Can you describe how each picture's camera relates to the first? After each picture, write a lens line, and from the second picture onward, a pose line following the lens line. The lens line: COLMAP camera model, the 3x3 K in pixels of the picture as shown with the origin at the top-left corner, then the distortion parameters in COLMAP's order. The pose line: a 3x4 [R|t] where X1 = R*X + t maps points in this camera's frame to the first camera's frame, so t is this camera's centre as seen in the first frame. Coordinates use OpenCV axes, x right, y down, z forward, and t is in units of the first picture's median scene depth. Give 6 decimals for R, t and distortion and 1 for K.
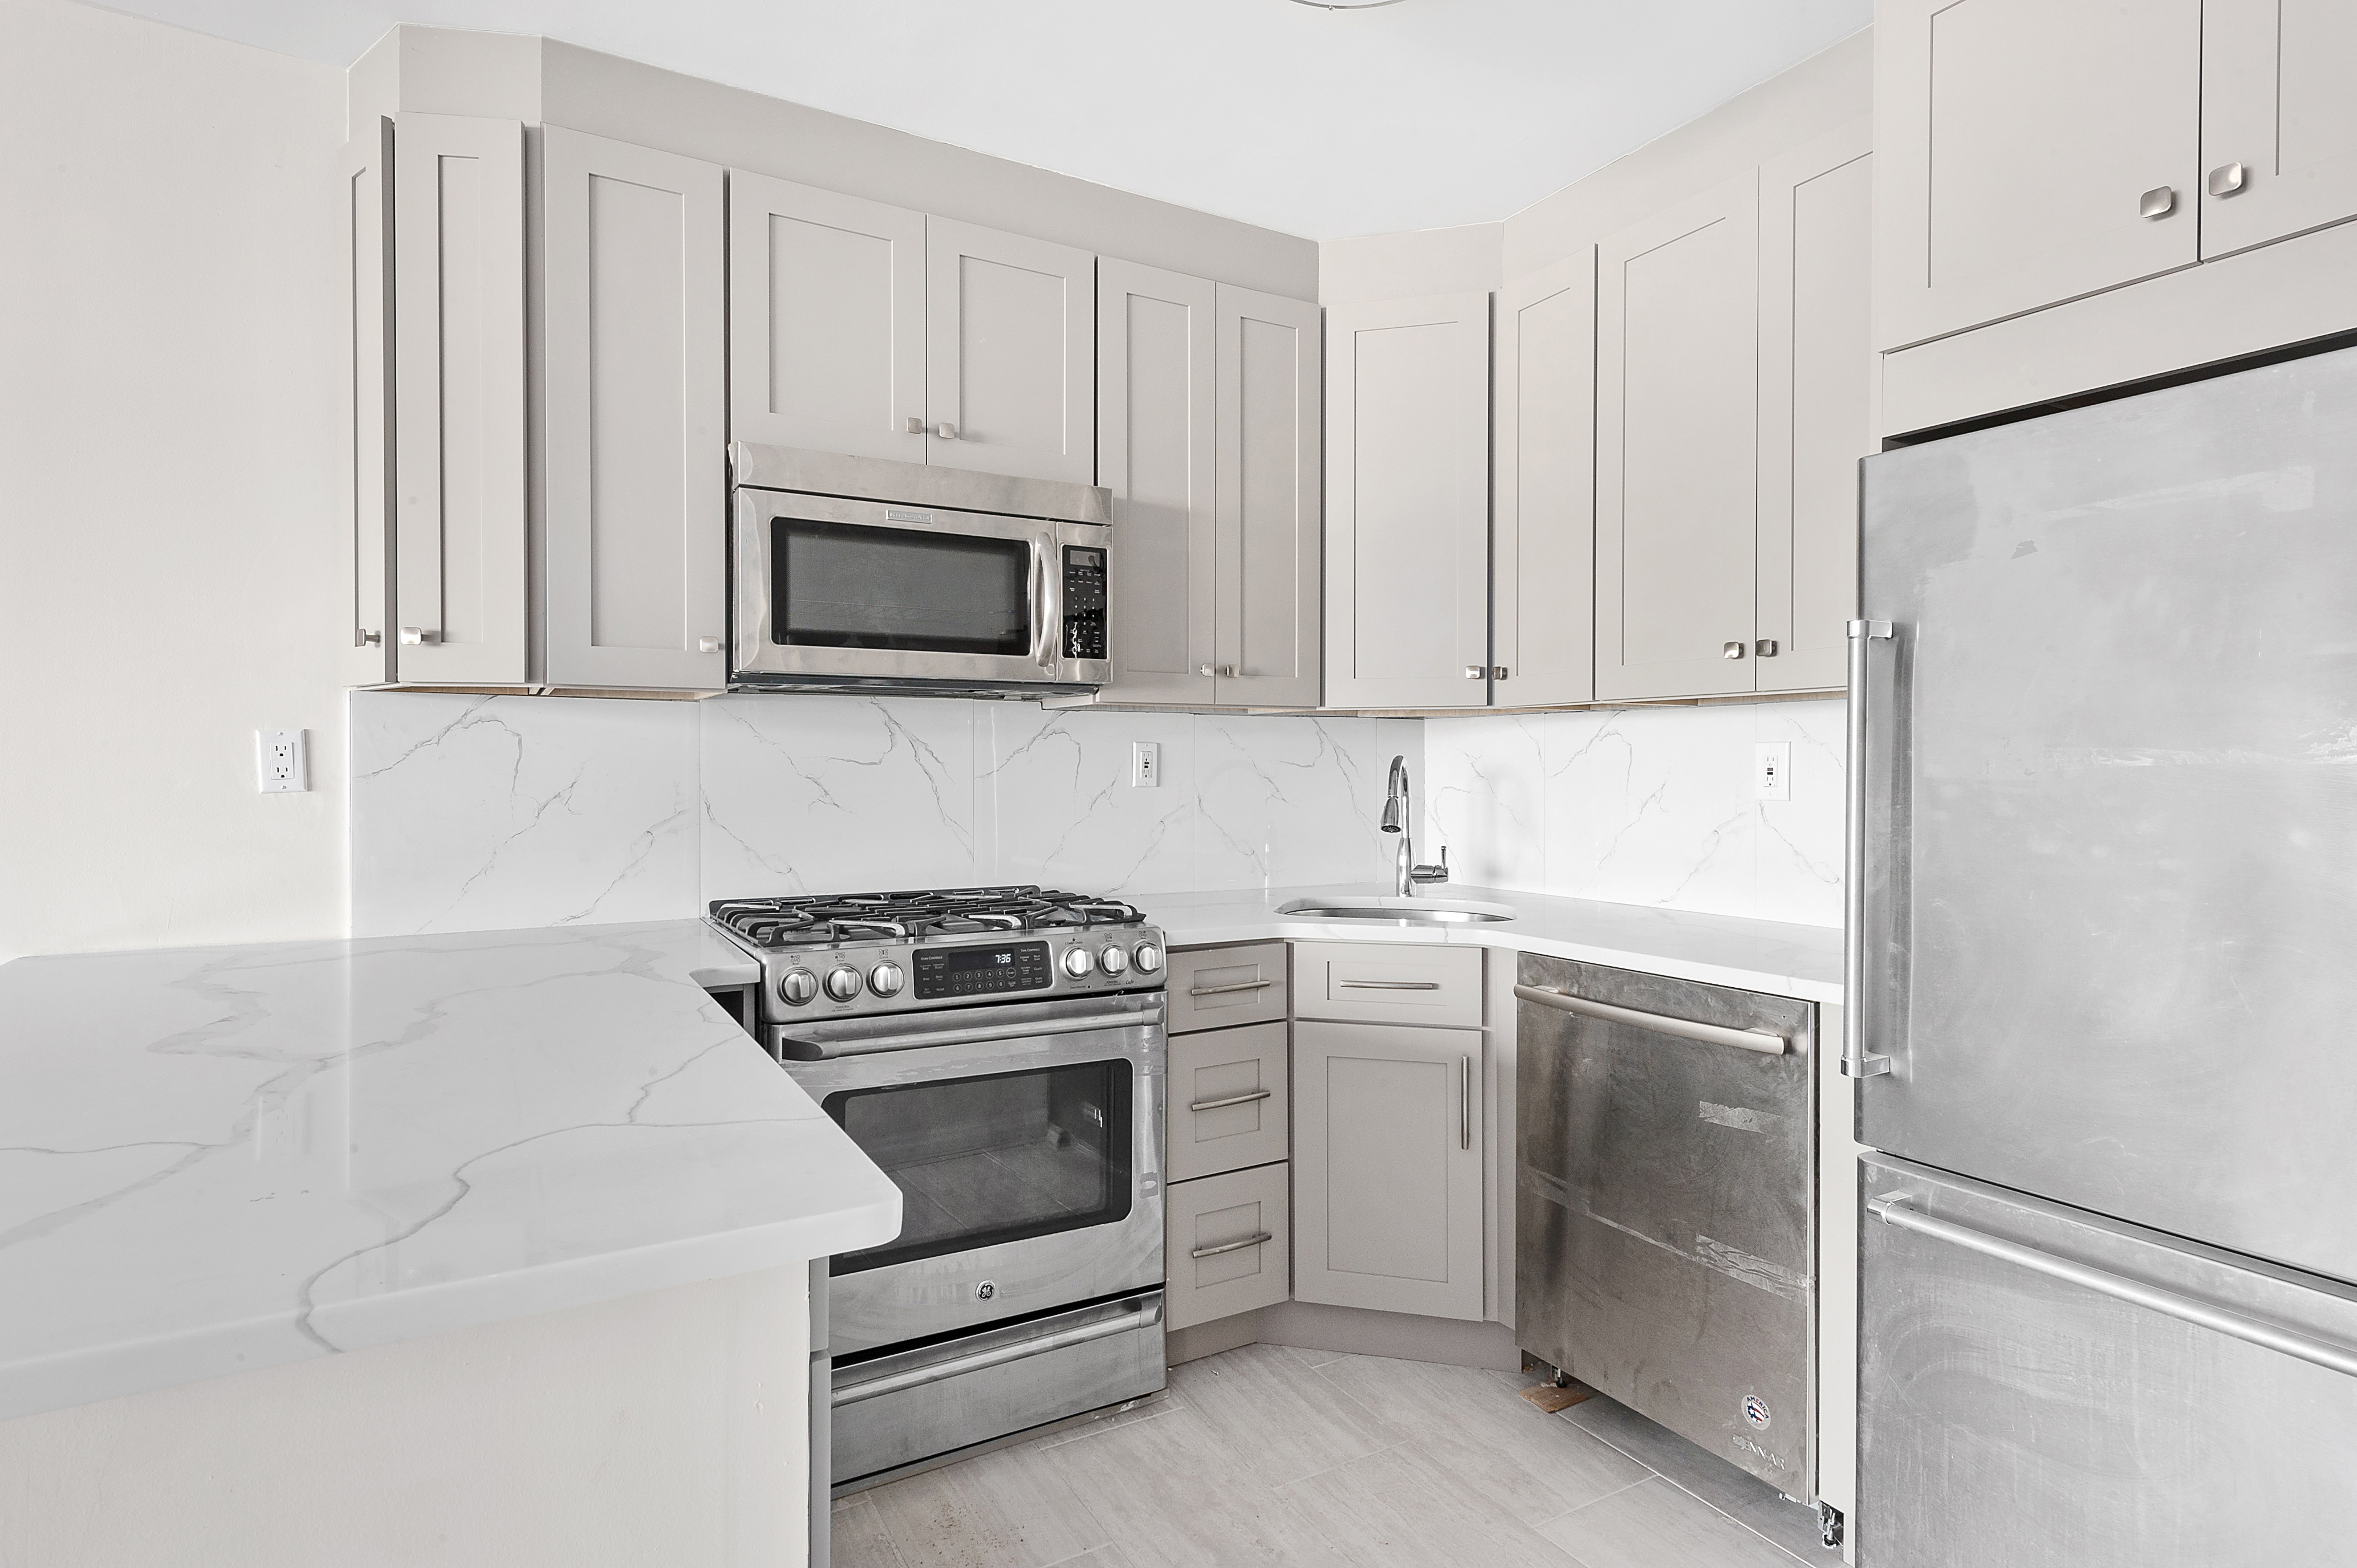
lens RADIAL K [[1254.5, 0, 1180.7], [0, 1254.5, 778.4], [0, 0, 1]] dist [-0.000197, -0.000007]
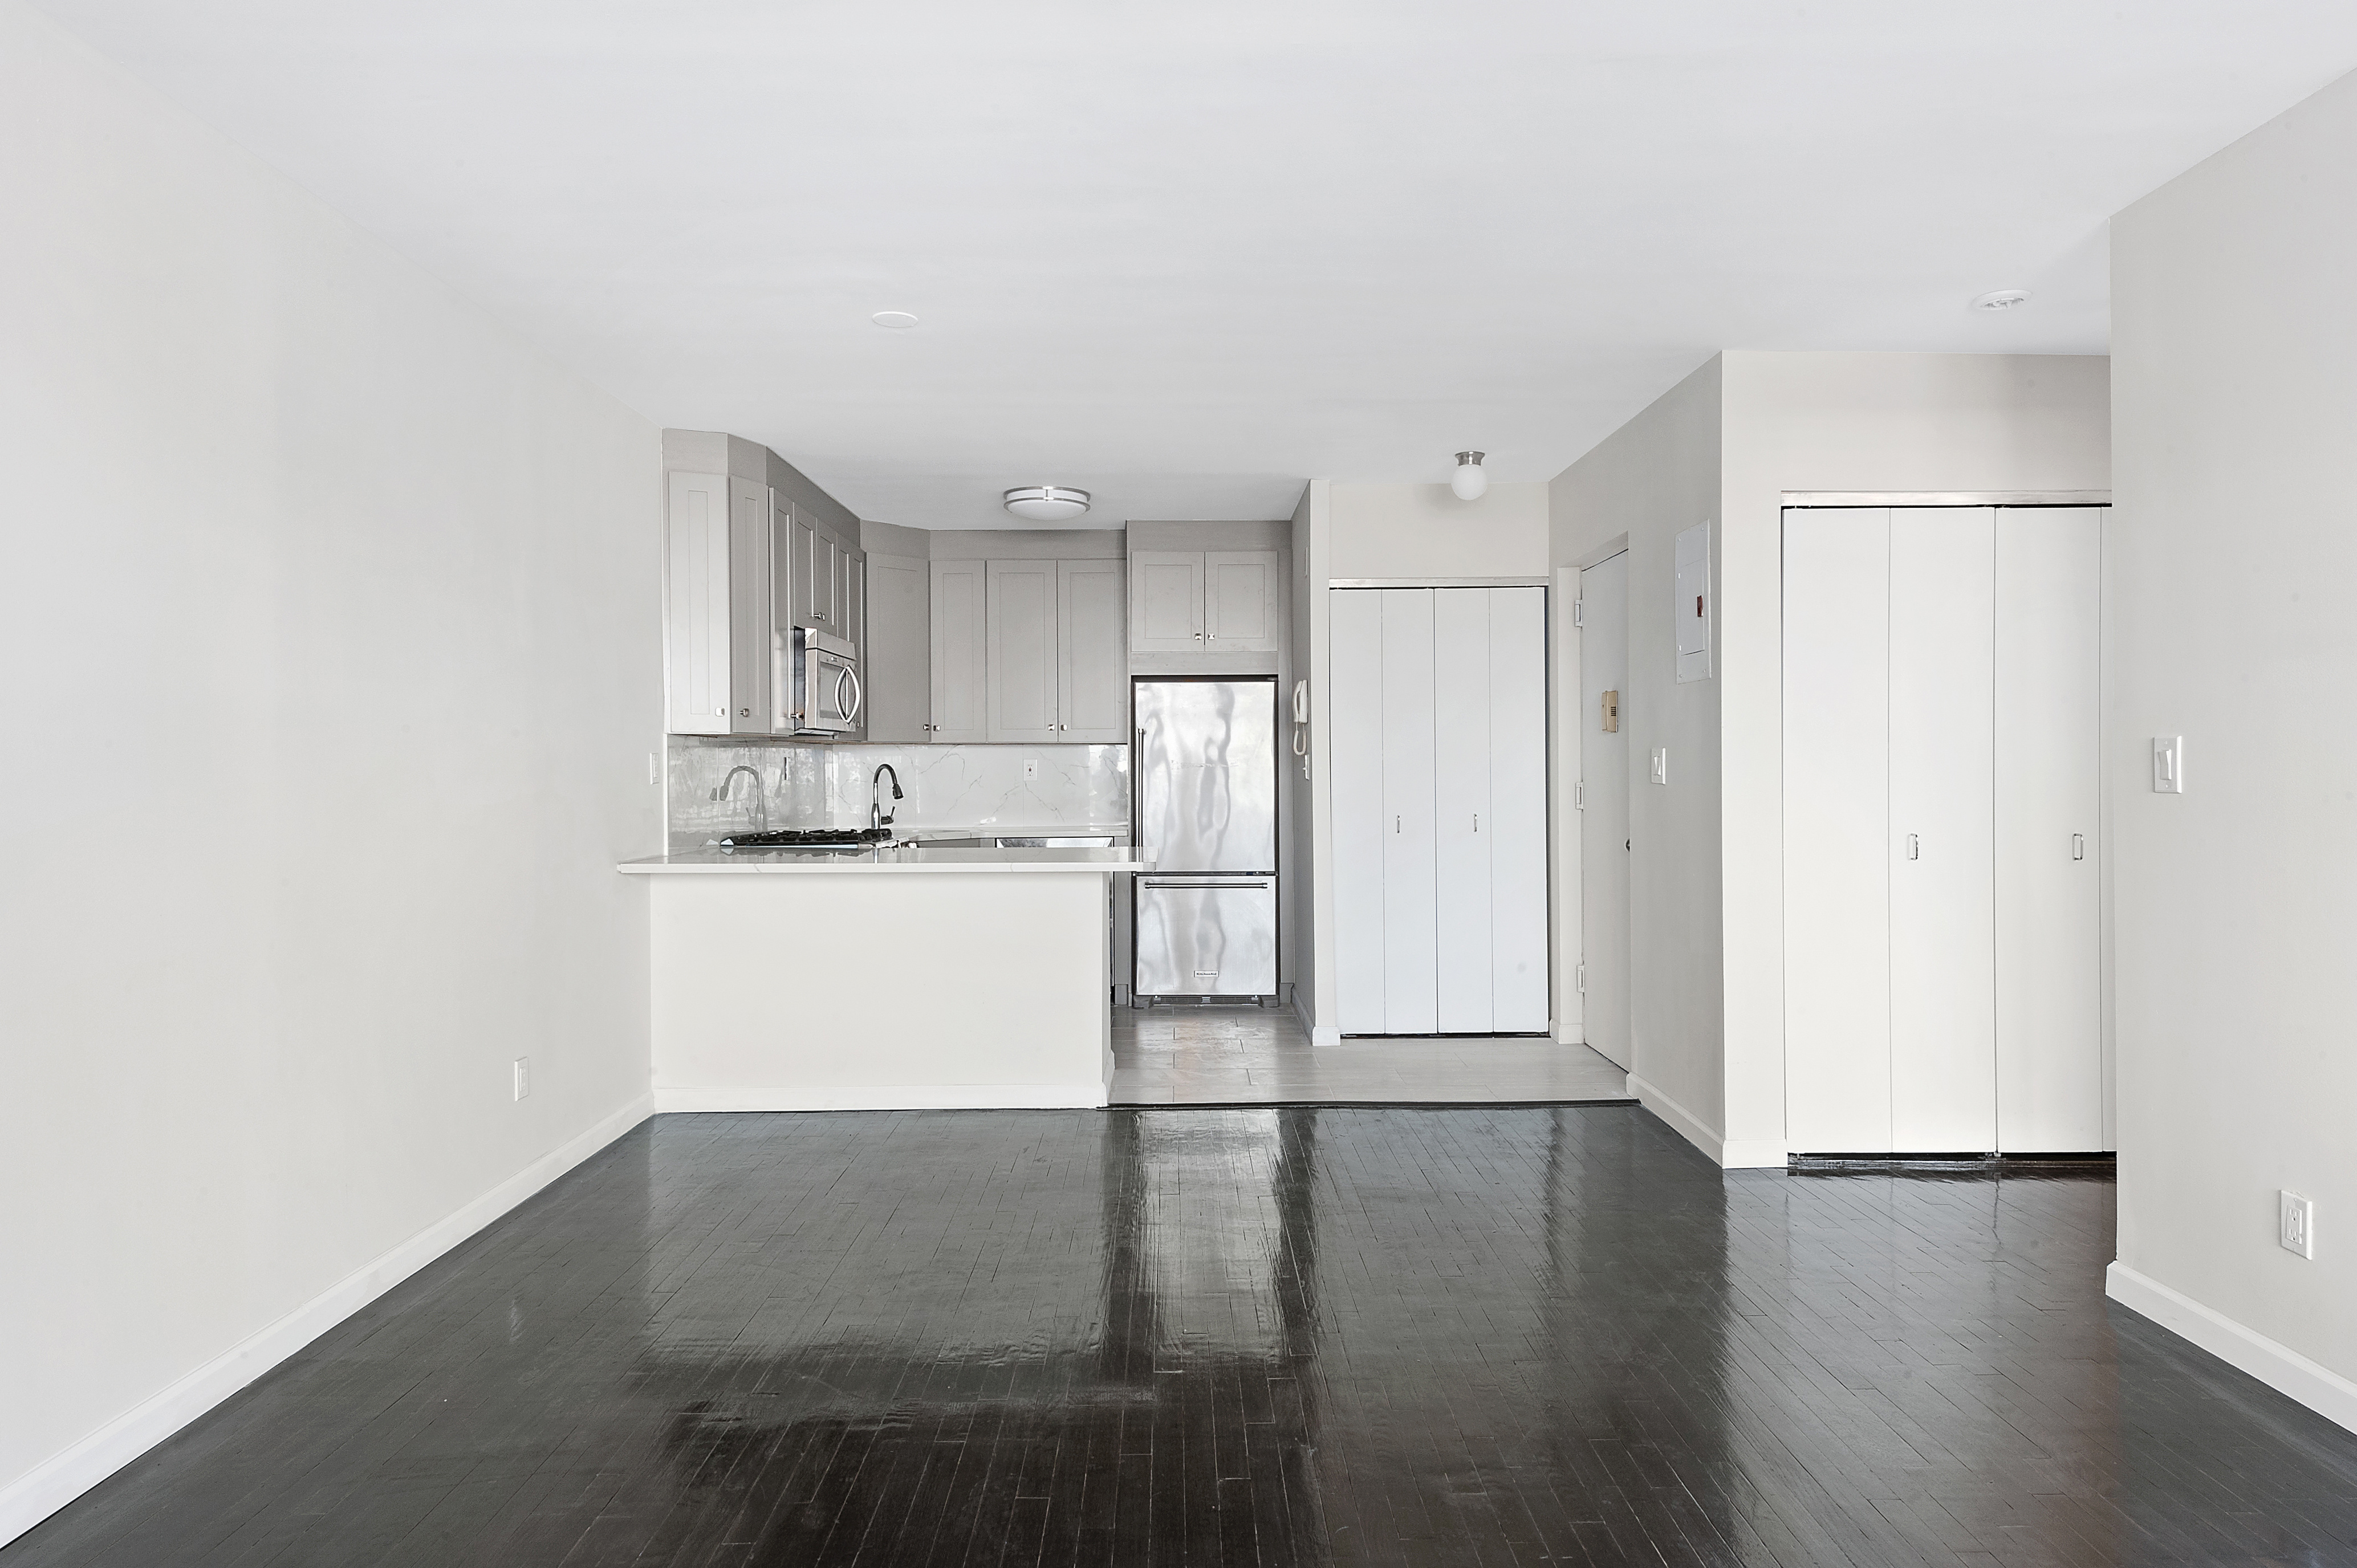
lens RADIAL K [[1491.7, 0, 1178.3], [0, 1491.7, 781.5], [0, 0, 1]] dist [-0.000035, 0.000000]
pose [[0.493545, -0.004967, 0.869706, -1.895285], [0.013636, 0.999905, -0.002028, 0.027297], [-0.869614, 0.012860, 0.493566, -0.735431]]
